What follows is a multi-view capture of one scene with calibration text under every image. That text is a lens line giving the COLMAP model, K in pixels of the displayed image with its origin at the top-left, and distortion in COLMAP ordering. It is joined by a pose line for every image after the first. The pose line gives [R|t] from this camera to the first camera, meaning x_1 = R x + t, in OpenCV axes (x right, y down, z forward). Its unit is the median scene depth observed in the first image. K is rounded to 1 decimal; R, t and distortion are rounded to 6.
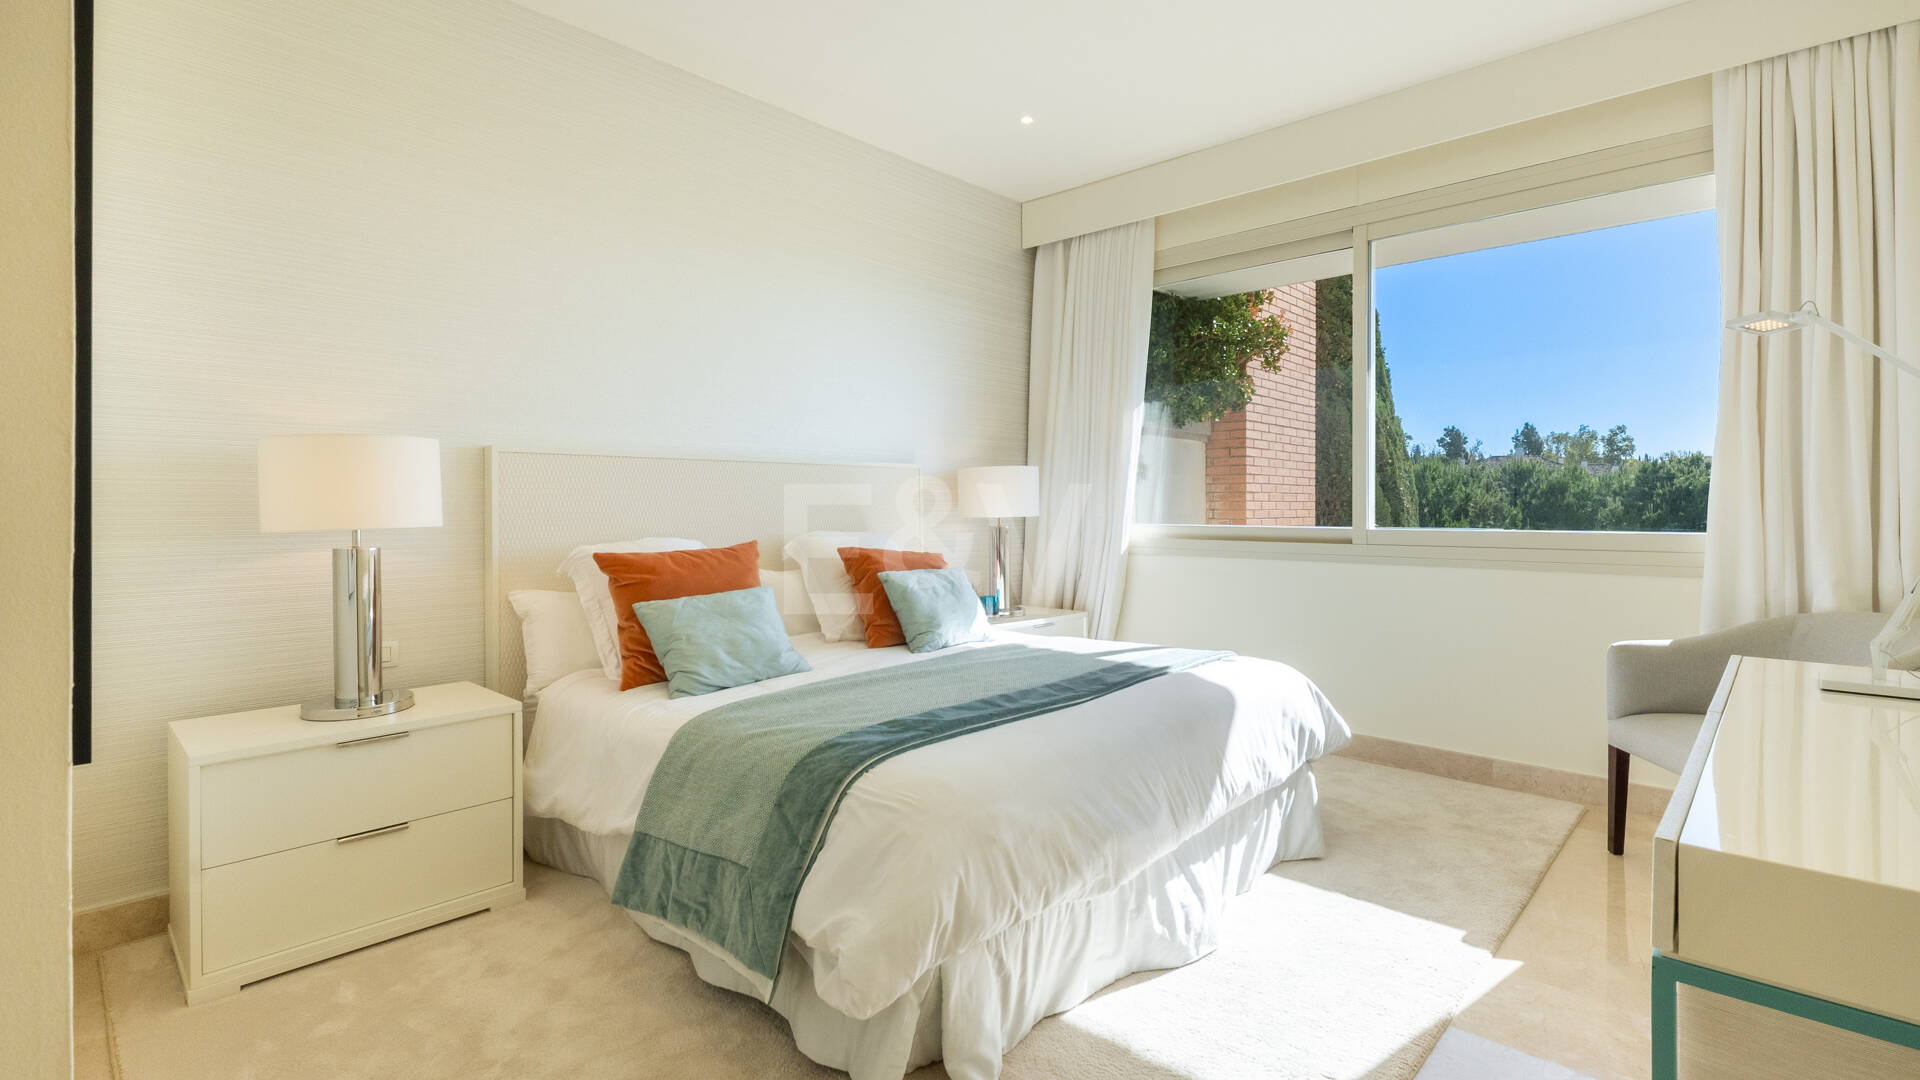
lens RADIAL K [[840.0, 0, 984.8], [0, 840.0, 506.5], [0, 0, 1]] dist [0.000228, -0.000562]
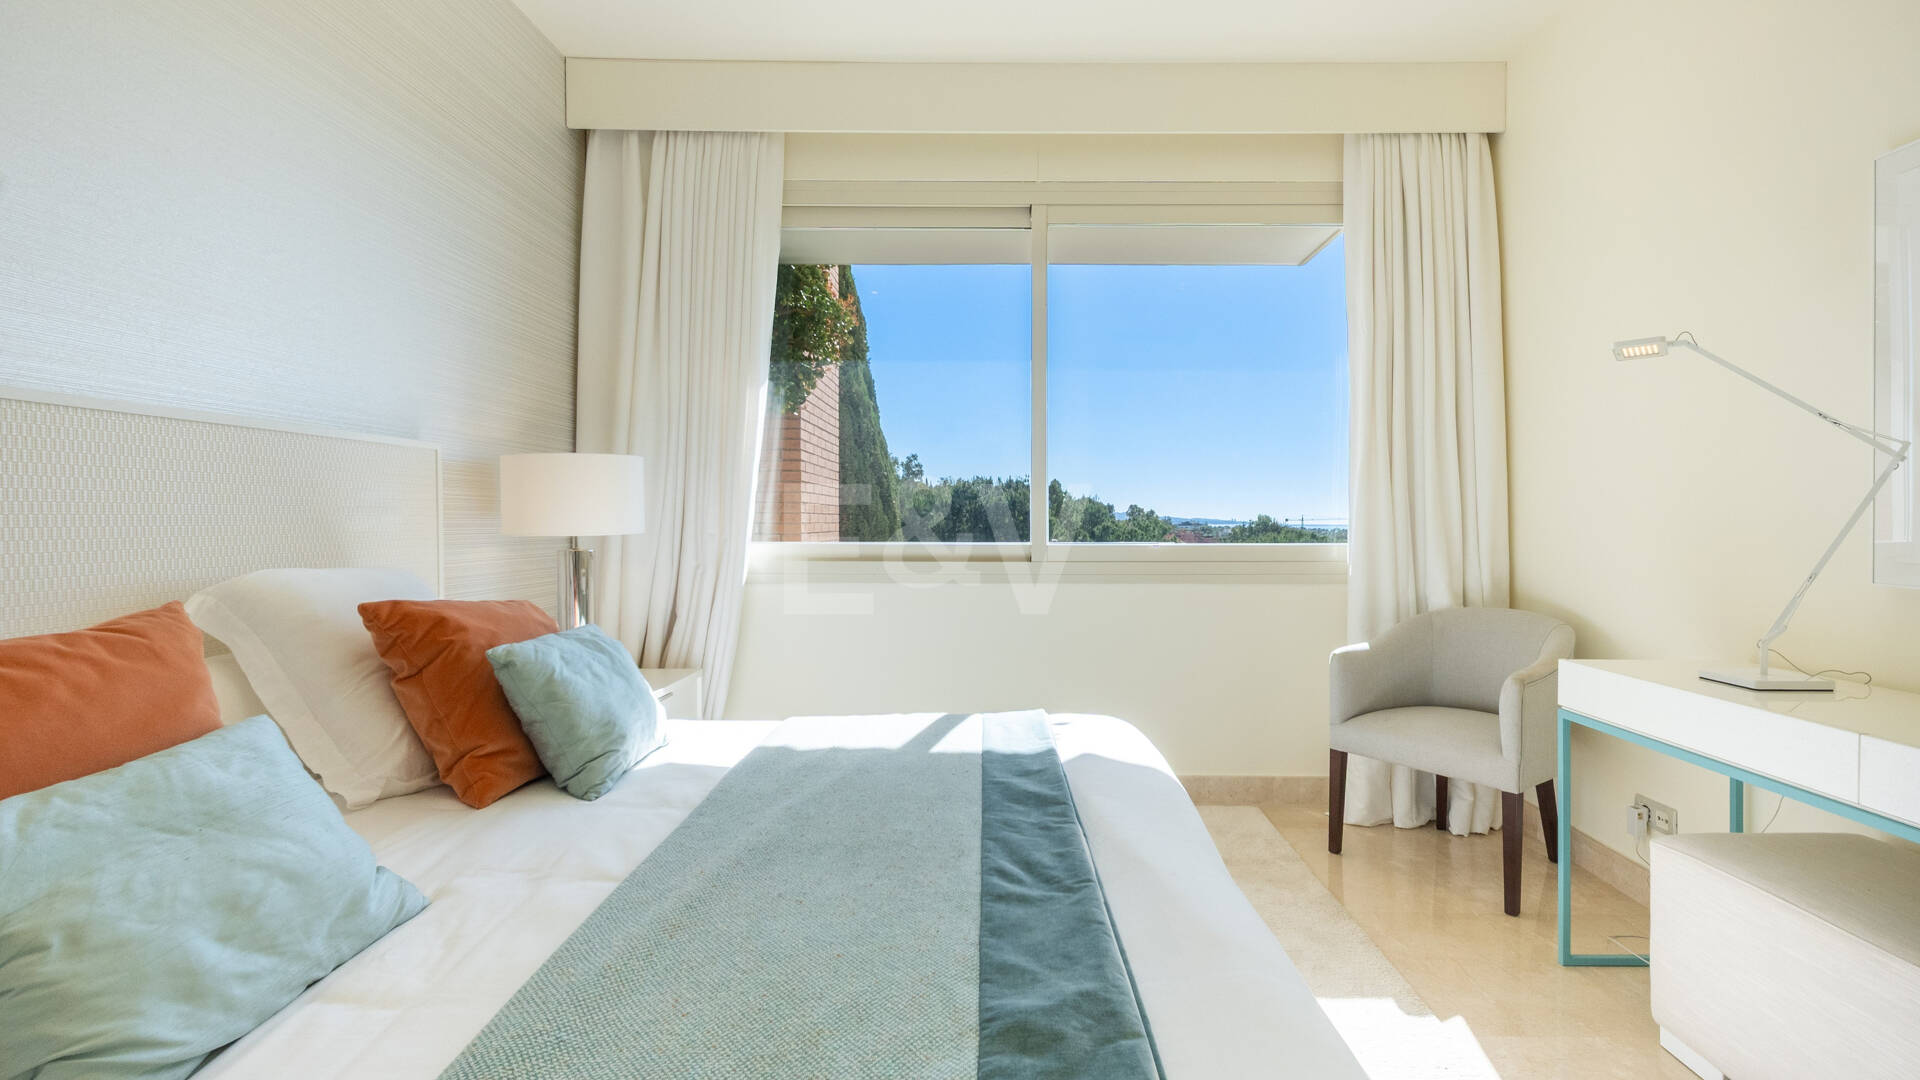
lens RADIAL K [[854.5, 0, 956.8], [0, 854.5, 524.7], [0, 0, 1]] dist [-0.000719, -0.000500]
pose [[0.748712, -0.002170, 0.662892, -0.220269], [-0.001472, 0.999987, 0.004936, 0.001278], [-0.662894, -0.004672, 0.748699, 0.379013]]
